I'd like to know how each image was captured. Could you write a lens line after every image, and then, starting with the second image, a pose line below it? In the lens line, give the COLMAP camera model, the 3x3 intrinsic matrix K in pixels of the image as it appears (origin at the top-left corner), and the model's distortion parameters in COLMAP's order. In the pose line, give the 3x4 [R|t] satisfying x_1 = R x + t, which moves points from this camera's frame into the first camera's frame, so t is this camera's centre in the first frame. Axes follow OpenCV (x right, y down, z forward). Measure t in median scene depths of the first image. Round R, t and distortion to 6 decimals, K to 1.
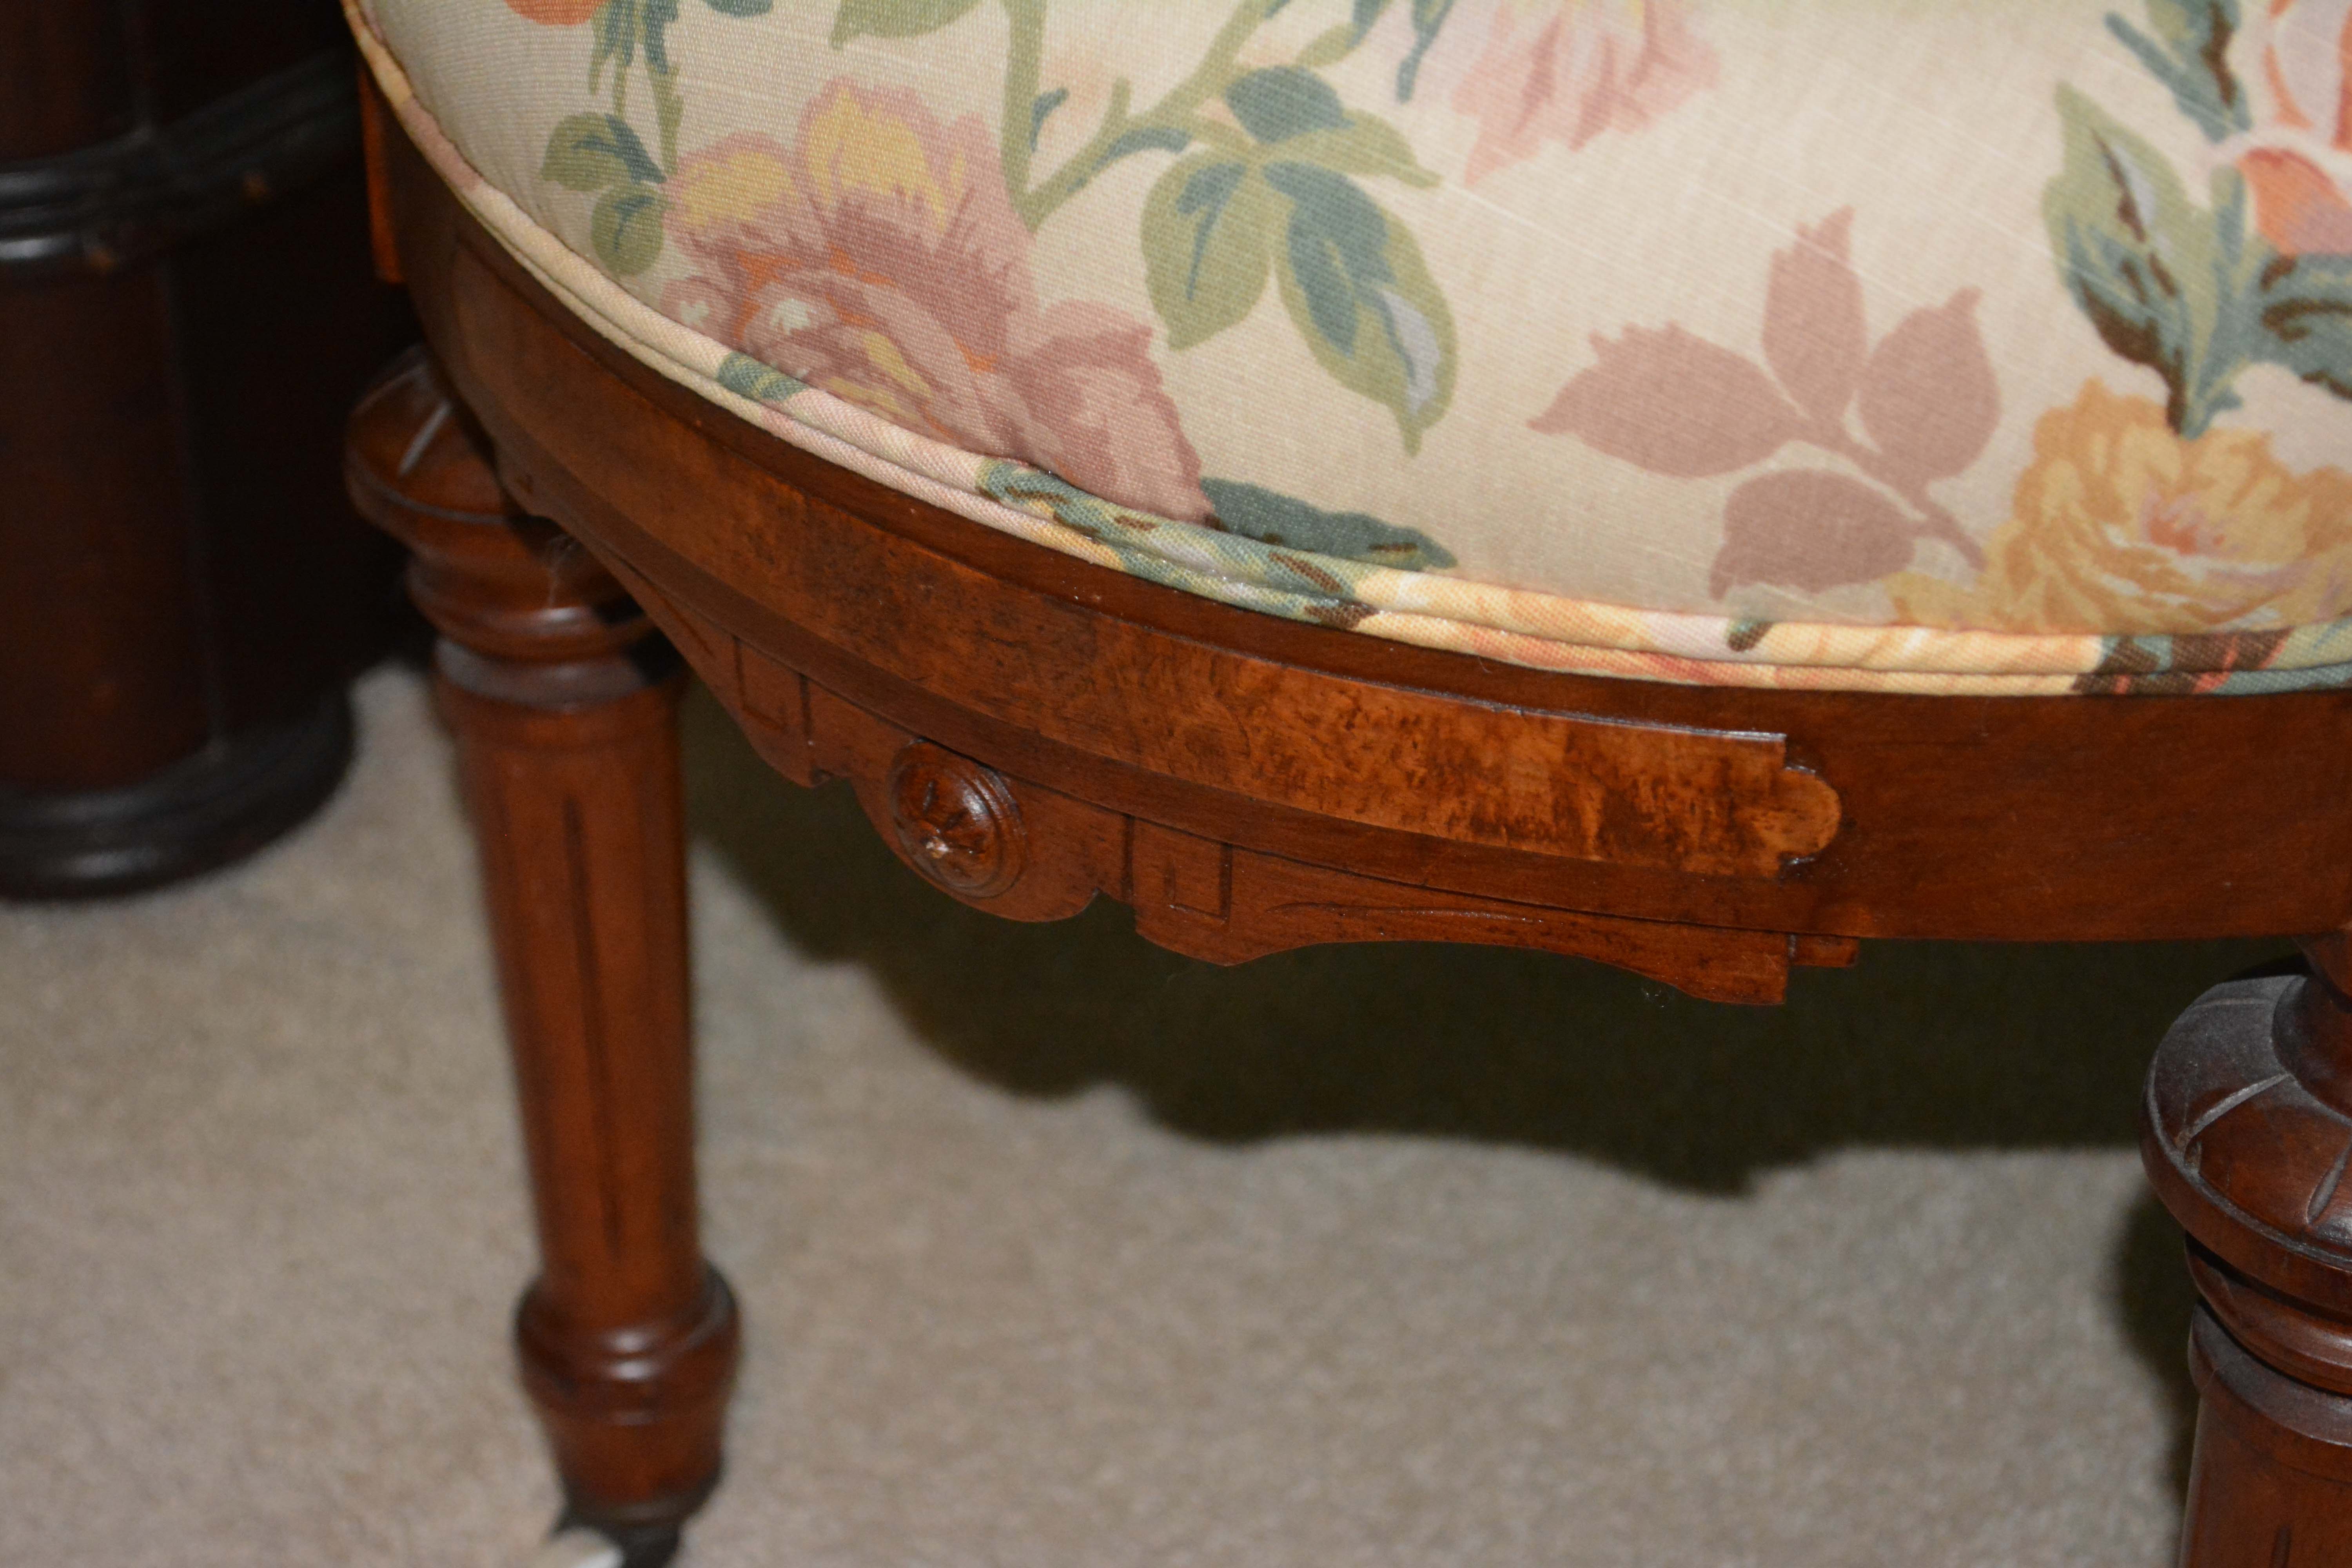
lens RADIAL K [[5277.1, 0, 1171.0], [0, 5277.1, 806.8], [0, 0, 1]] dist [0.040582, 0.037257]
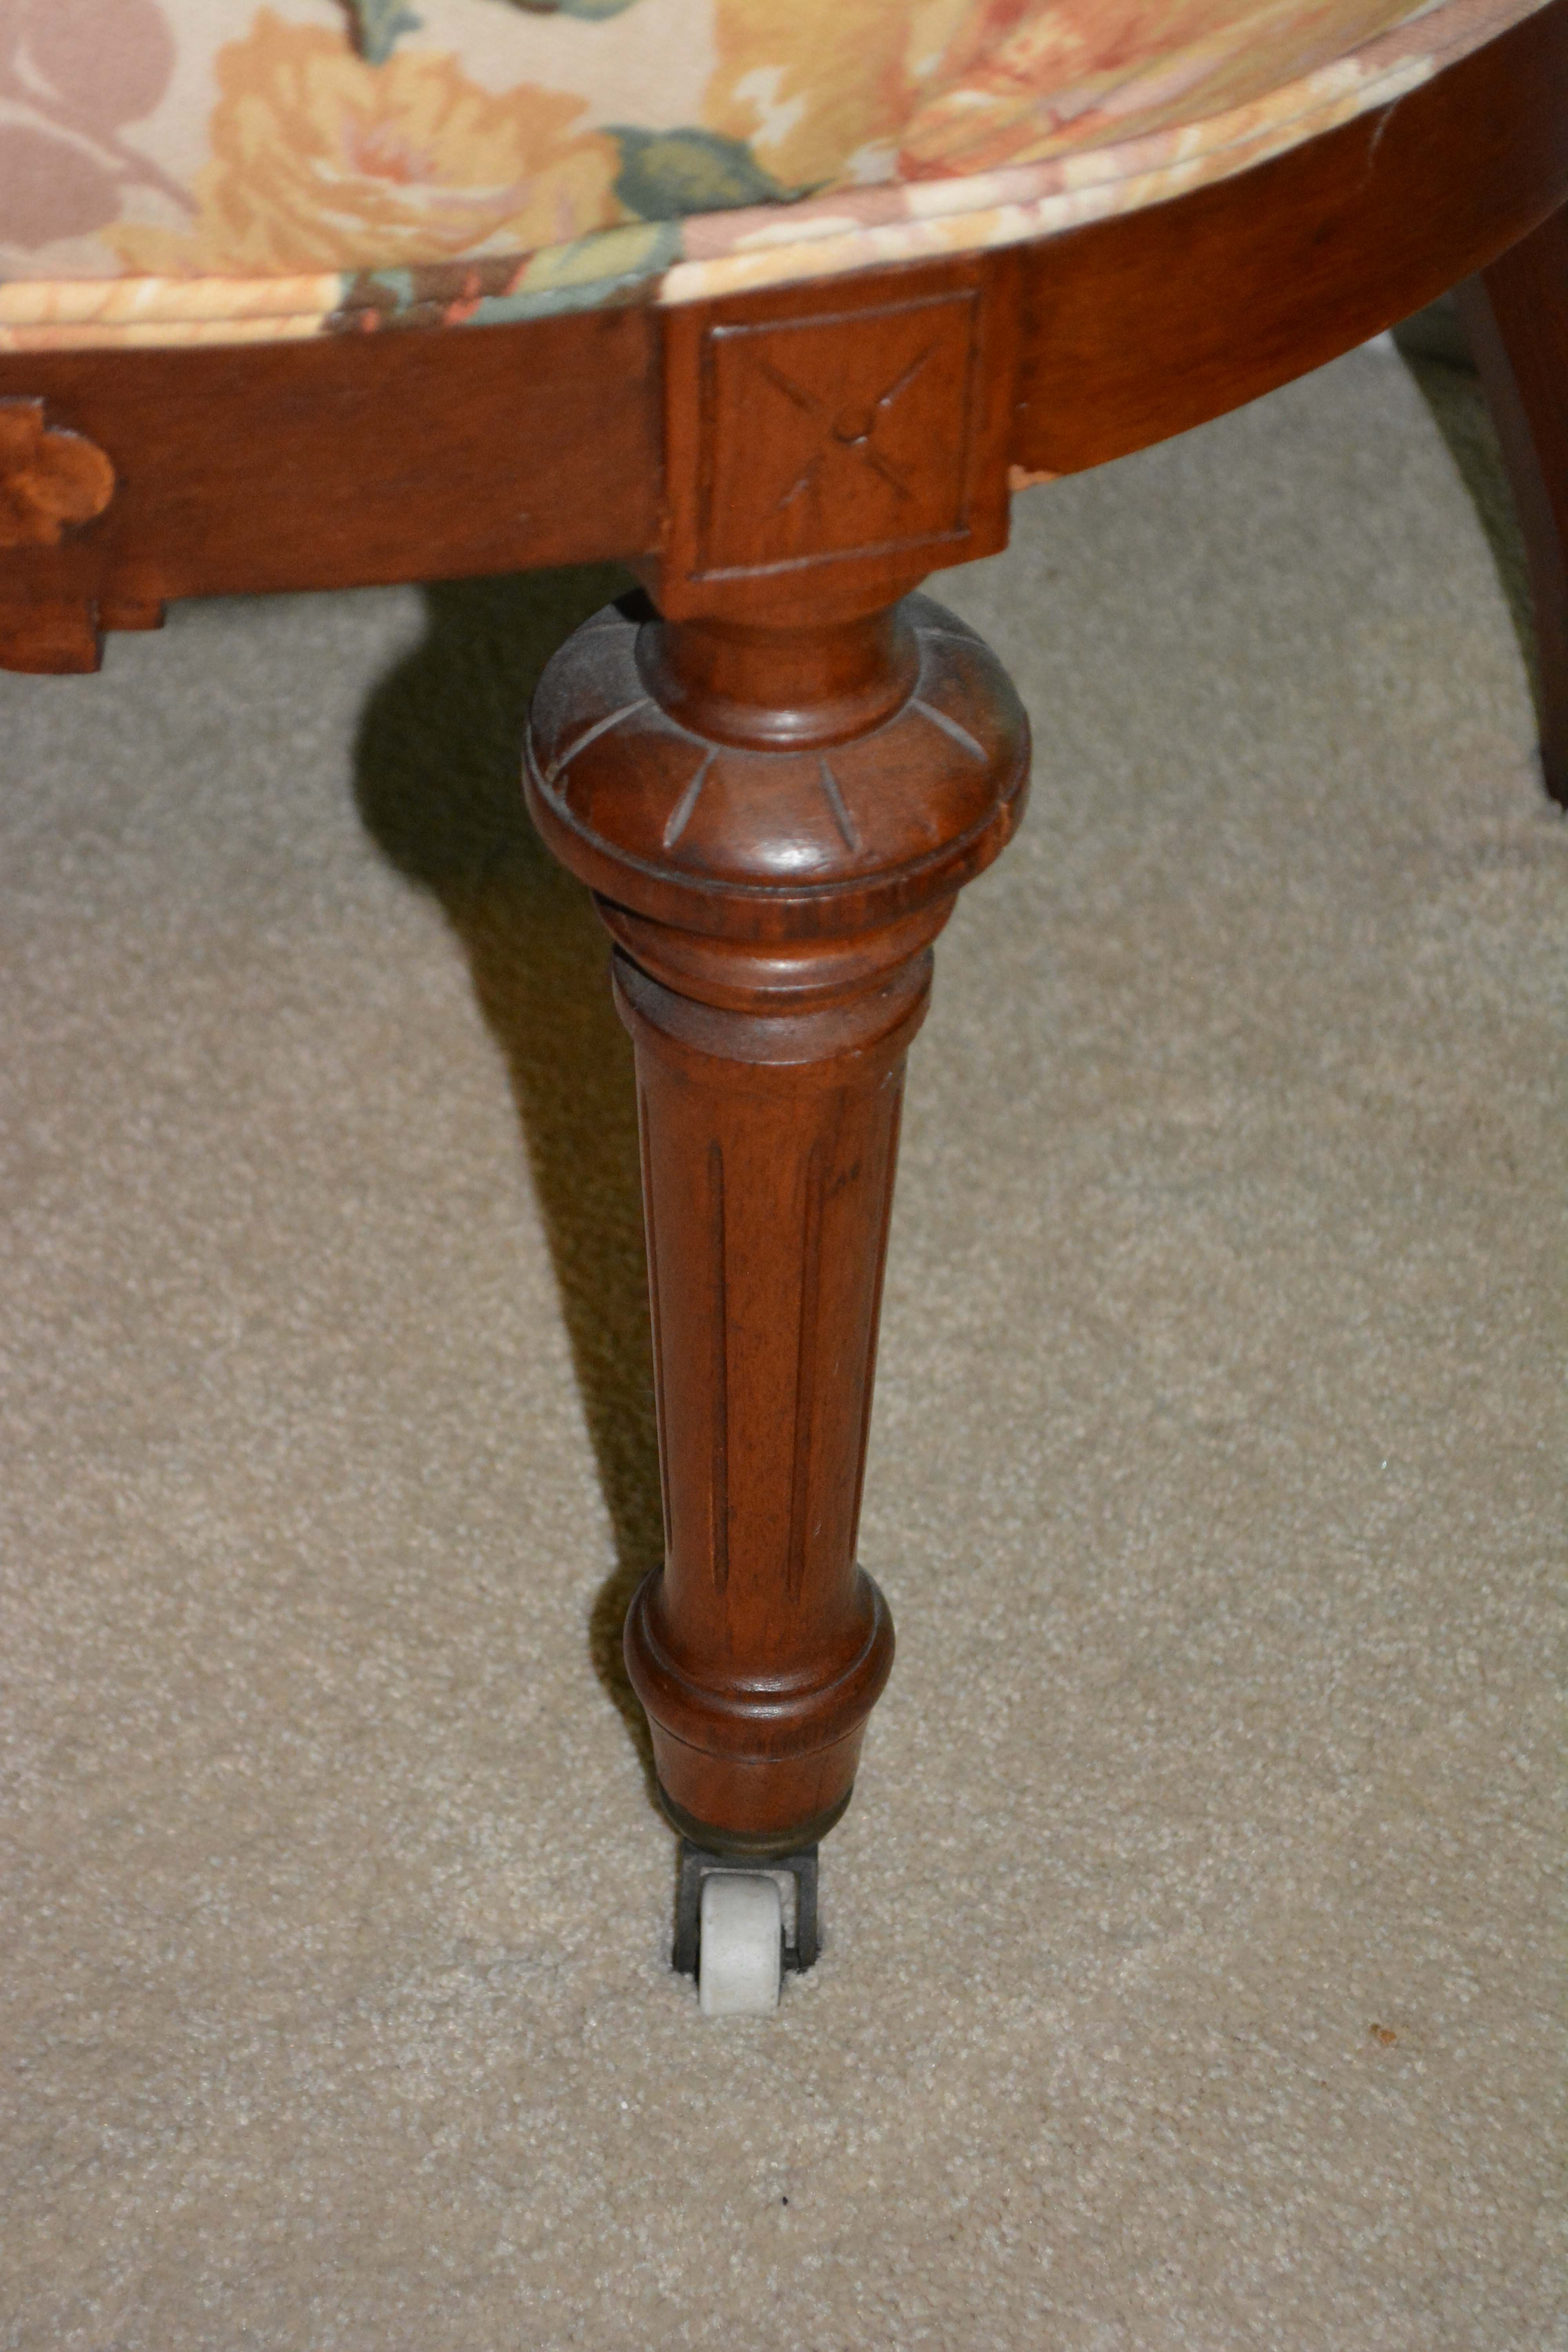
lens RADIAL K [[5277.1, 0, 784.0], [0, 5277.1, 1176.0], [0, 0, 1]] dist [0.040582, 0.037257]
pose [[0.993840, -0.084474, 0.071735, 0.173643], [0.073003, 0.986030, 0.149716, -0.008305], [-0.083380, -0.143557, 0.986123, 0.011642]]
